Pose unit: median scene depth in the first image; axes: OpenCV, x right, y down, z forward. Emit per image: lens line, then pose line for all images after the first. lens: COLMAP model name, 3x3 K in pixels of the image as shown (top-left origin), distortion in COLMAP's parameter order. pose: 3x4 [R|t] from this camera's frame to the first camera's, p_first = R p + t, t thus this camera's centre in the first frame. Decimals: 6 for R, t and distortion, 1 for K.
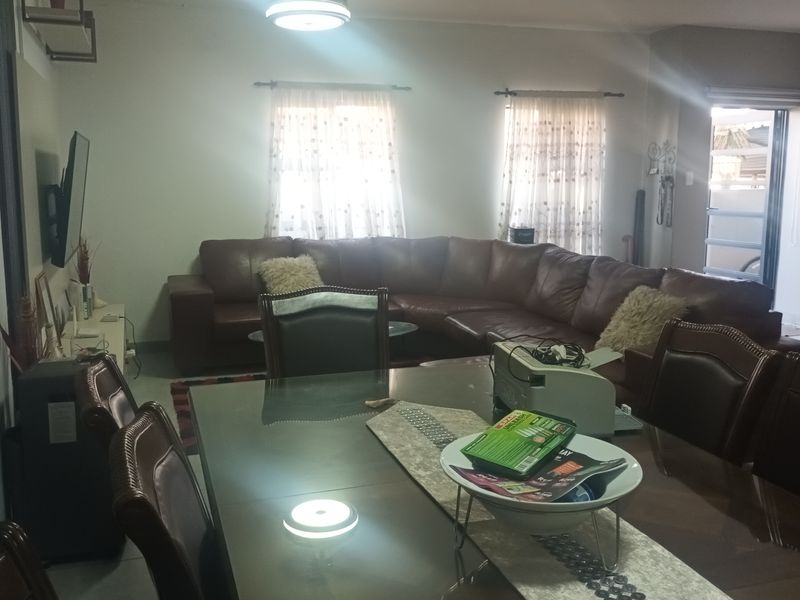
lens RADIAL K [[750.8, 0, 400.3], [0, 750.8, 294.3], [0, 0, 1]] dist [-0.012061, 0.000000]
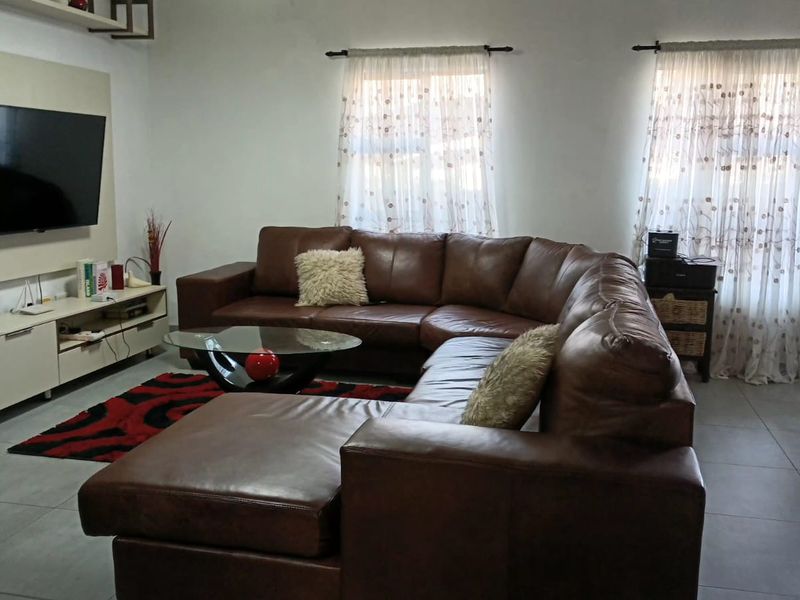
lens RADIAL K [[873.5, 0, 398.4], [0, 873.5, 304.5], [0, 0, 1]] dist [-0.027303, 0.000000]
pose [[0.842947, 0.096934, -0.529192, 0.397455], [-0.091293, 0.995142, 0.036863, -0.026473], [0.530194, 0.017238, 0.847701, 0.148505]]
